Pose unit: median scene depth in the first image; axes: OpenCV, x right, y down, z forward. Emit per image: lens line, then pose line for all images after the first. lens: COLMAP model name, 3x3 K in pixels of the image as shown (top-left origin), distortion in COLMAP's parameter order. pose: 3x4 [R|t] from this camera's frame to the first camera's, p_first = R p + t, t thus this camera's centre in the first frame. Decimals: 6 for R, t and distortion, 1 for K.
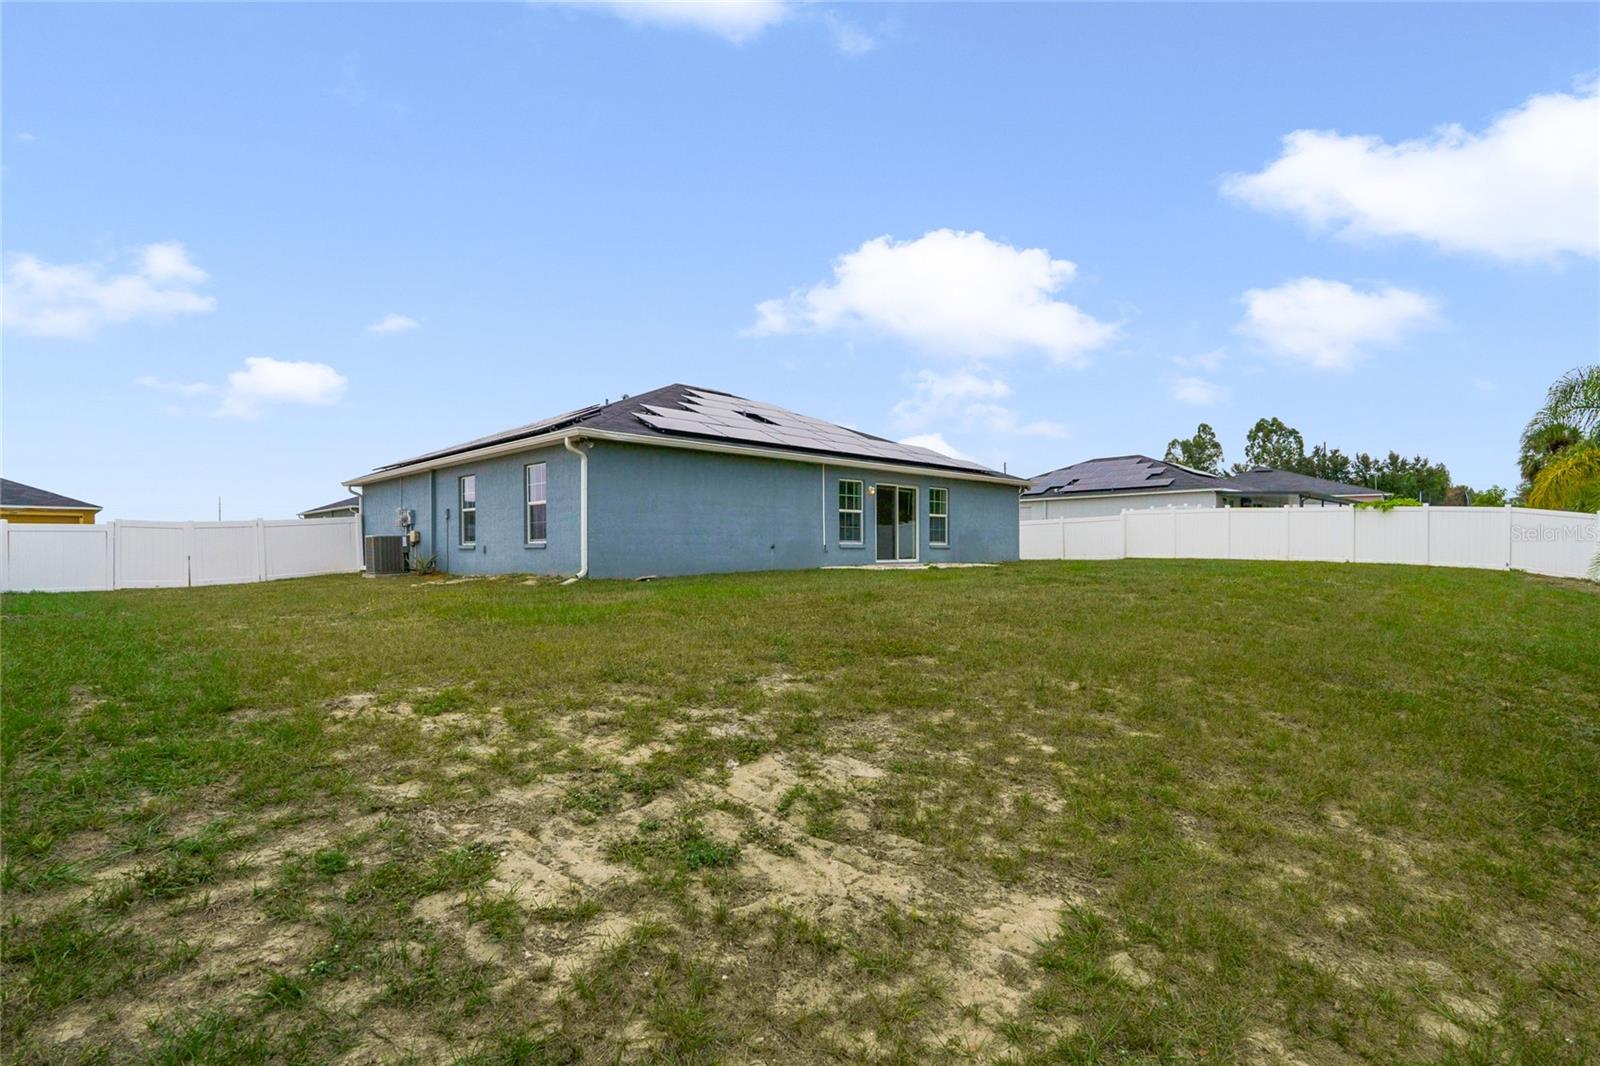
lens RADIAL K [[761.9, 0, 802.6], [0, 761.9, 537.6], [0, 0, 1]] dist [-0.000777, 0.000254]
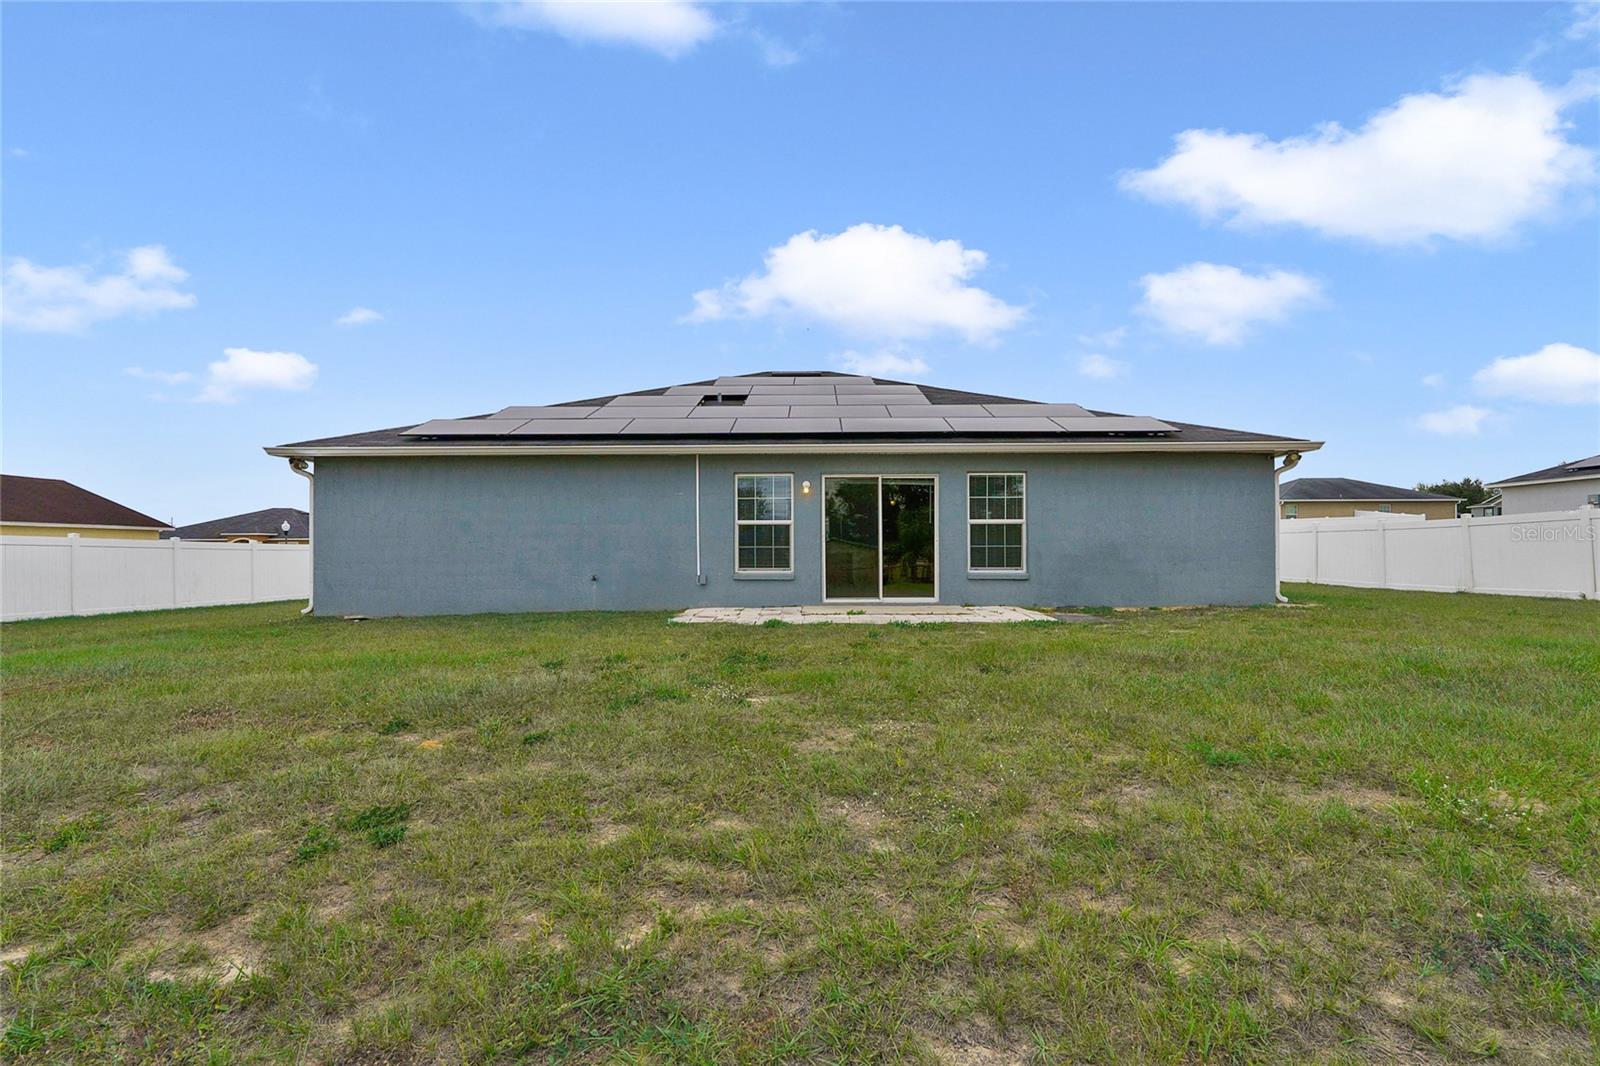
lens RADIAL K [[702.1, 0, 800.0], [0, 702.1, 533.0], [0, 0, 1]] dist [-0.001371, -0.000548]
pose [[0.707098, -0.040717, -0.705942, 0.472011], [0.010458, 0.998834, -0.047135, 0.002833], [0.707038, 0.025946, 0.706699, 0.562173]]
